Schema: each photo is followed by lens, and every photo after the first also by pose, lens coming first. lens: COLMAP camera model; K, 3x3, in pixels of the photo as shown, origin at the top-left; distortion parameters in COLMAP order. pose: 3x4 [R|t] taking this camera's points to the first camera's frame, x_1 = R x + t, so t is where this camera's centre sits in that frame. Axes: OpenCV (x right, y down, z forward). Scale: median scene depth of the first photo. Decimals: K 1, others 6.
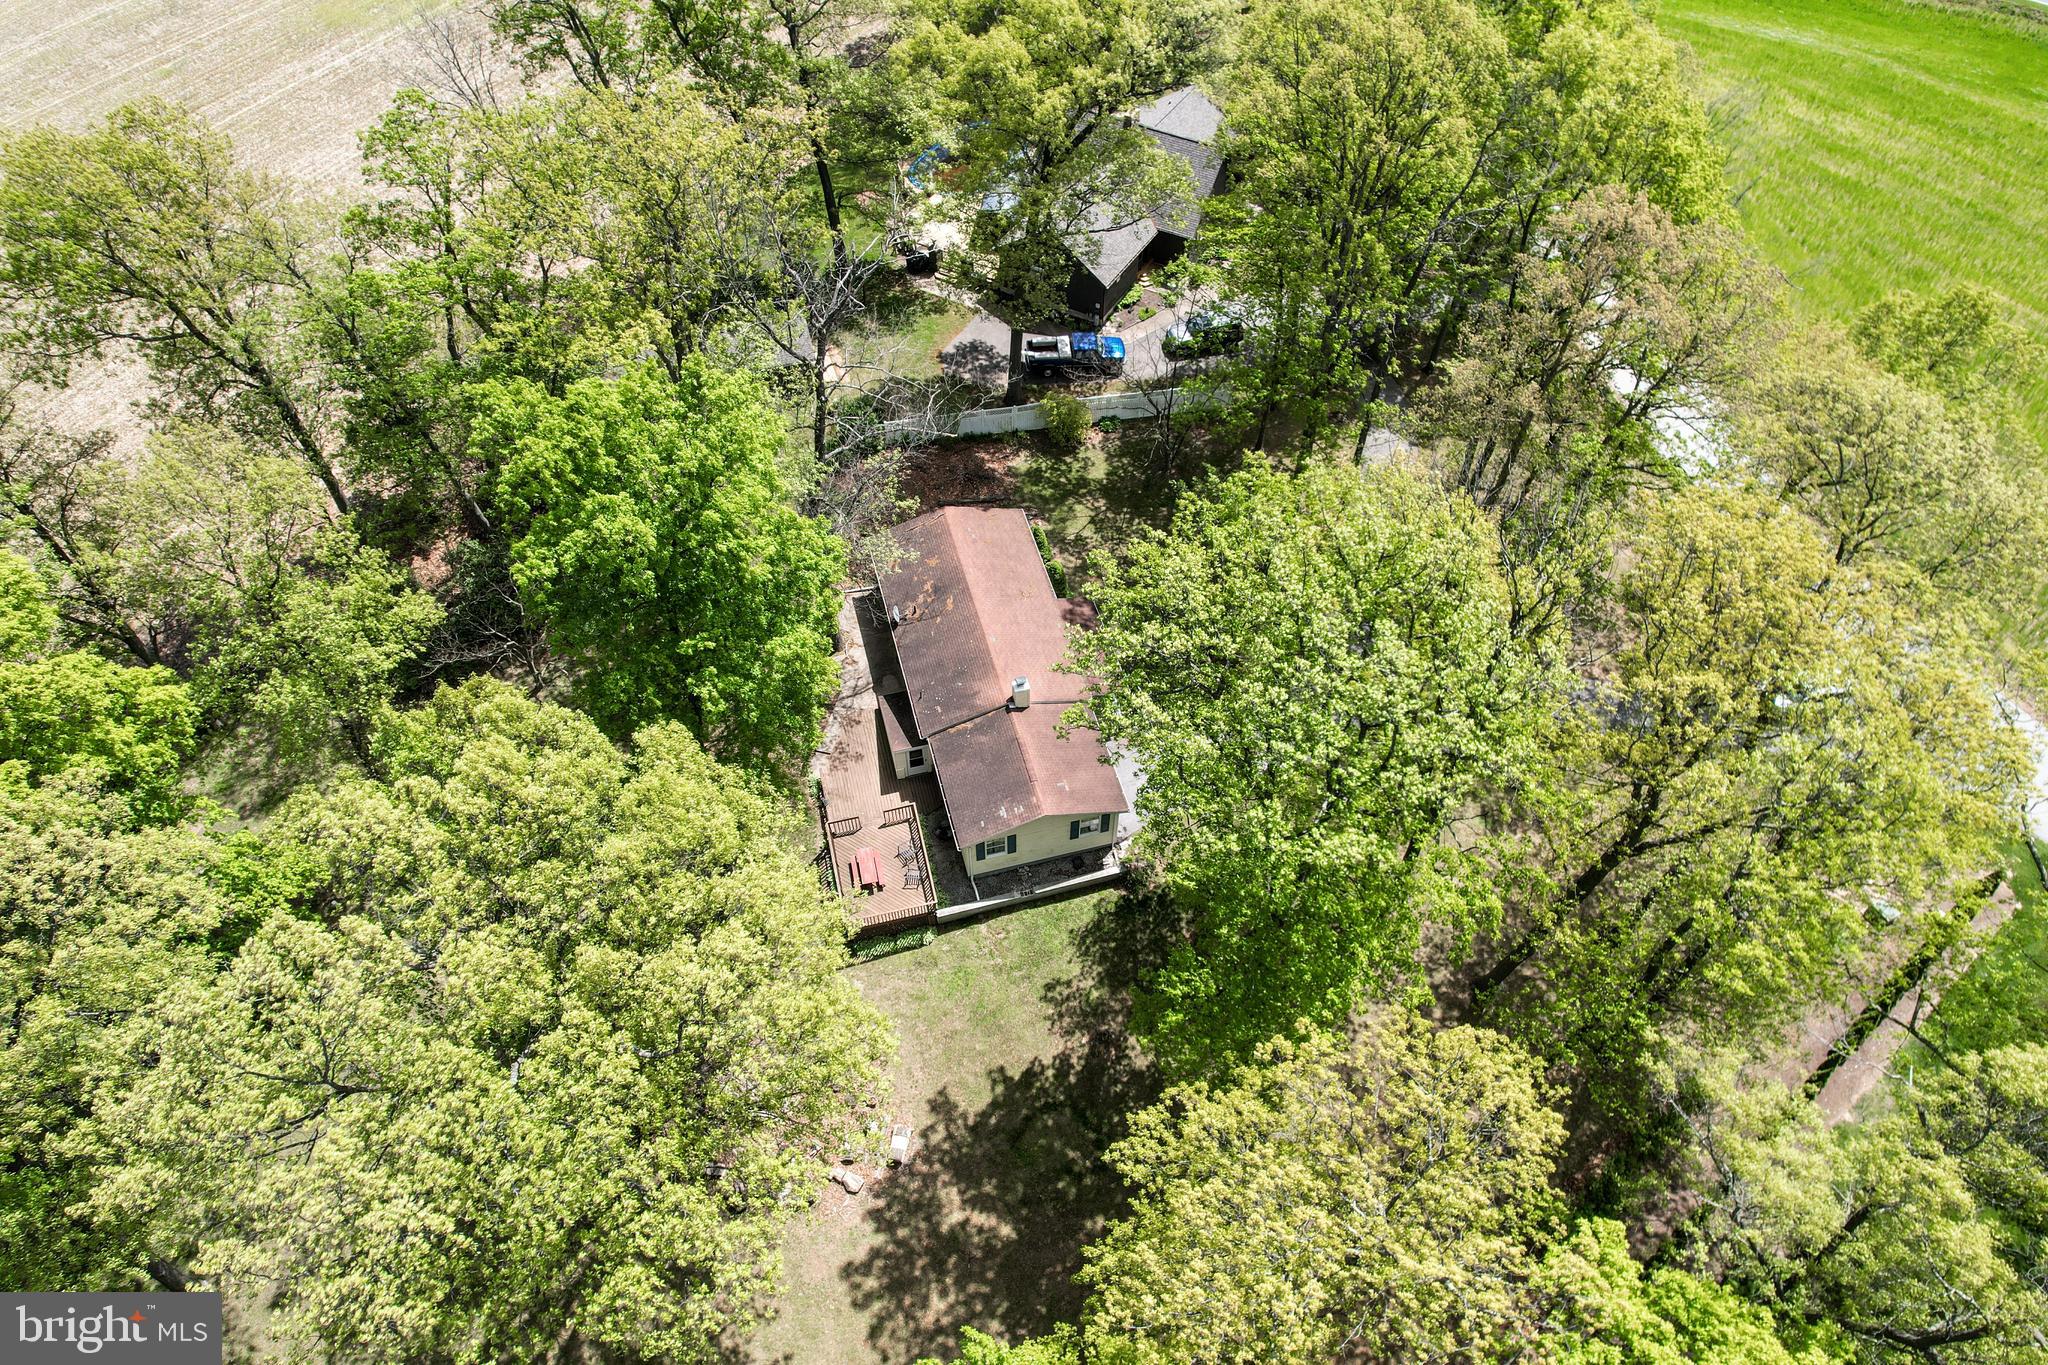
lens RADIAL K [[1287.3, 0, 1006.8], [0, 1287.3, 691.6], [0, 0, 1]] dist [0.006167, 0.021475]
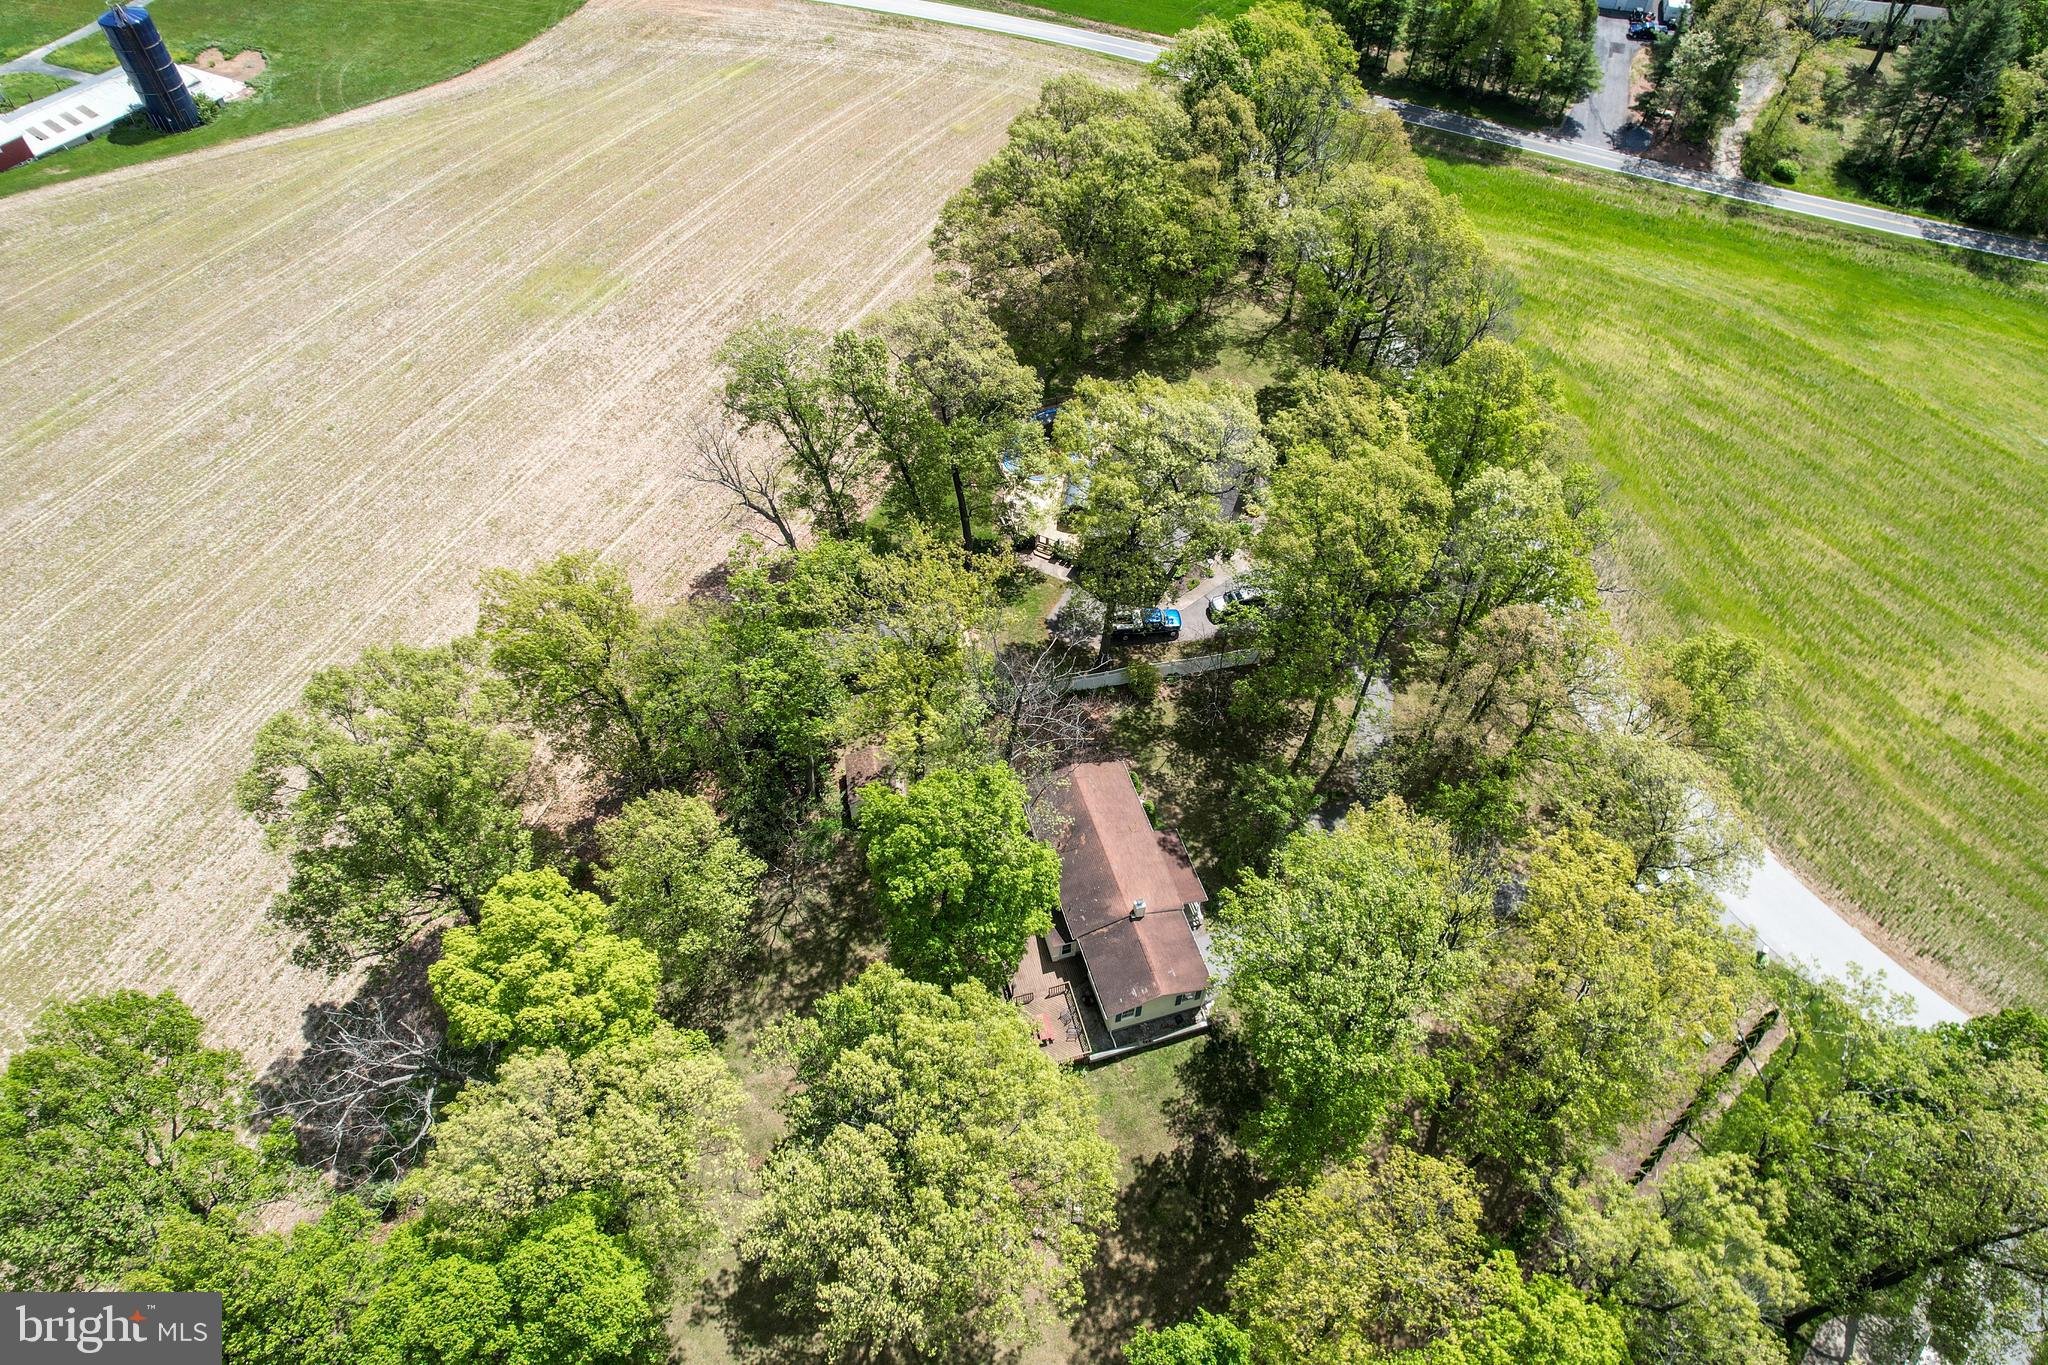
lens RADIAL K [[1287.3, 0, 1030.7], [0, 1287.3, 720.5], [0, 0, 1]] dist [0.006167, 0.021475]
pose [[0.998978, -0.015628, 0.042407, -0.178621], [0.015545, 0.999877, 0.002282, -0.225628], [-0.042437, -0.001620, 0.999098, -0.506347]]
